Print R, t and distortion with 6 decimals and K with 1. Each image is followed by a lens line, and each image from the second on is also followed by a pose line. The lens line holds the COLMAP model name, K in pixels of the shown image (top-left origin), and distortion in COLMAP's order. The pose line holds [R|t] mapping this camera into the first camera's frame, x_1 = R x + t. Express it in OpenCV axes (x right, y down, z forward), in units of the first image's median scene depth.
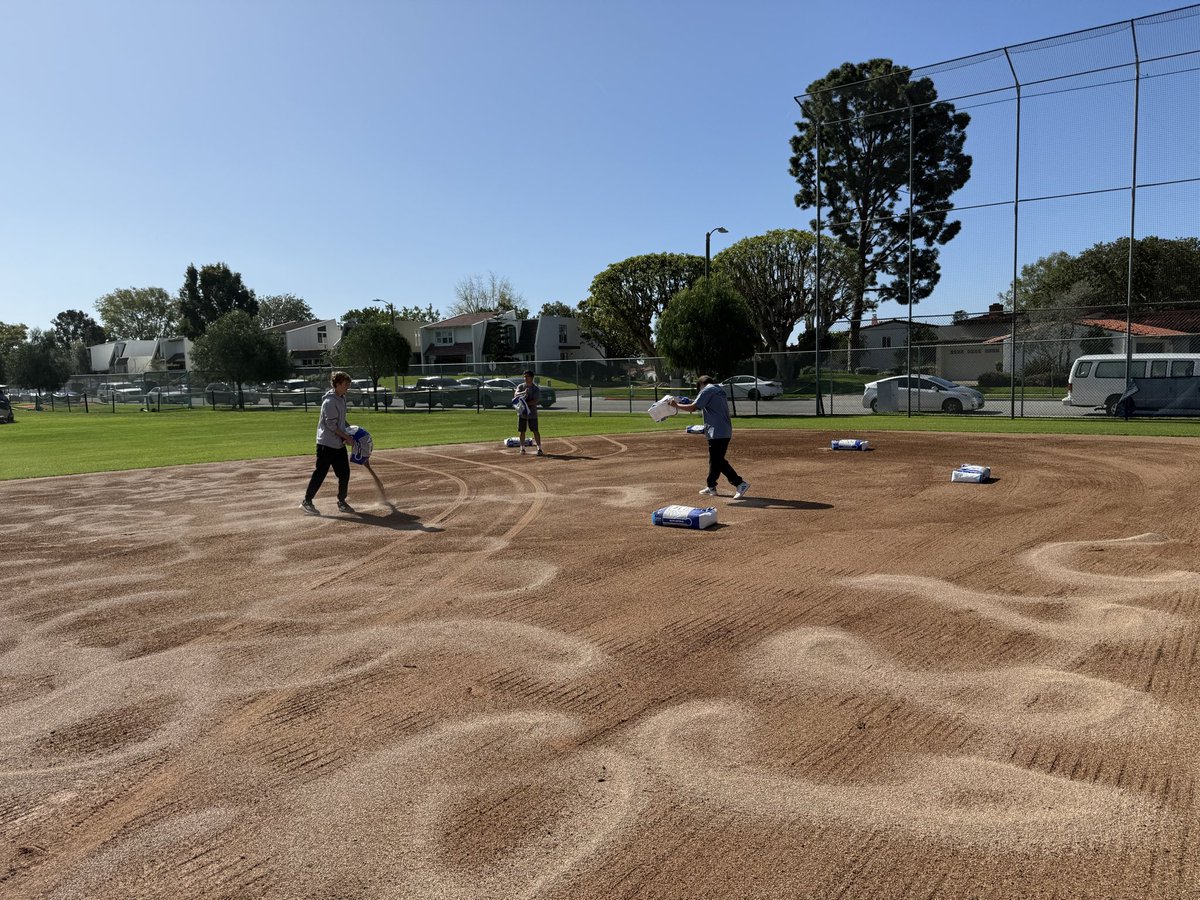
lens RADIAL K [[845.4, 0, 600.0], [0, 845.4, 450.0], [0, 0, 1]] dist [0.001308, -0.022360]
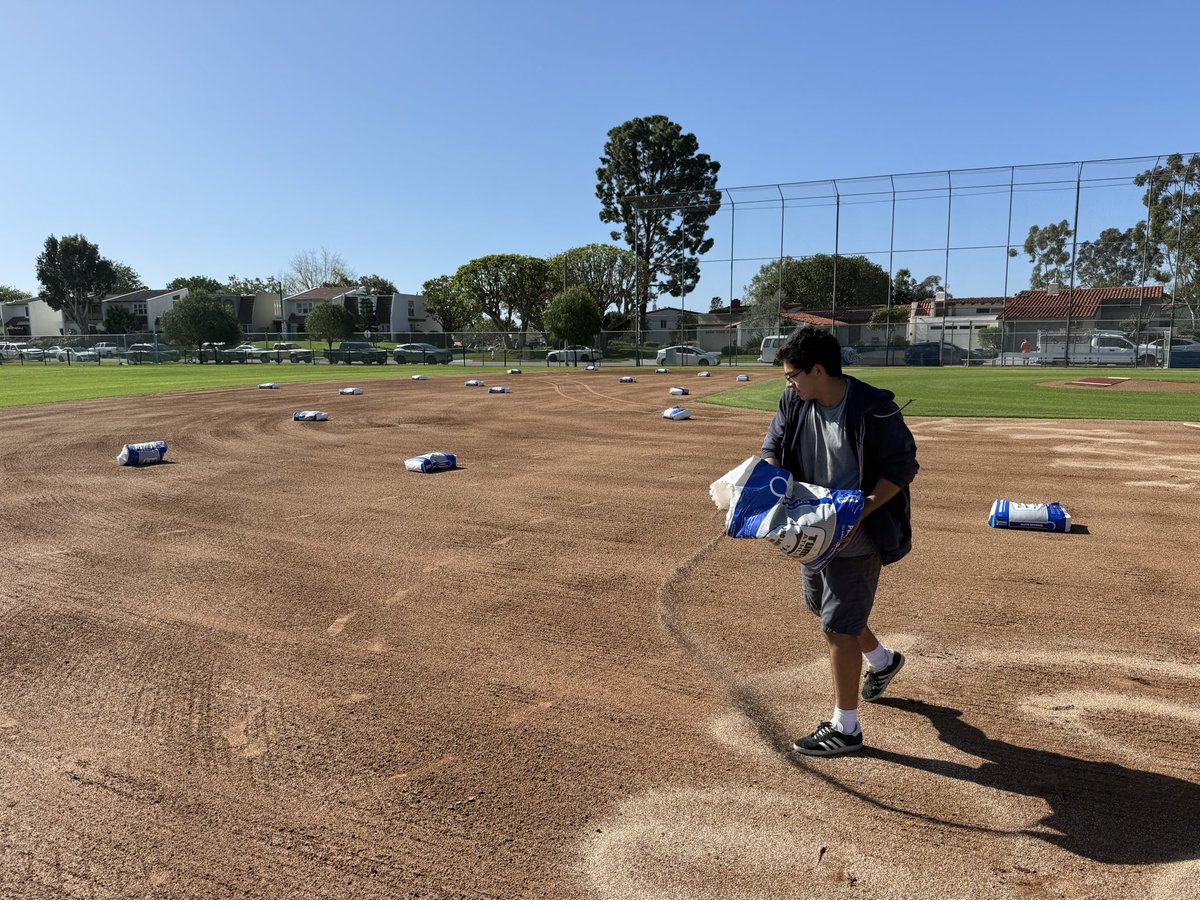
lens RADIAL K [[824.6, 0, 599.5], [0, 824.6, 479.1], [0, 0, 1]] dist [-0.055014, -0.001890]
pose [[0.966311, -0.019712, 0.256623, -0.114557], [0.001148, 0.997383, 0.072290, 0.029545], [-0.257376, -0.069560, 0.963804, -0.293611]]
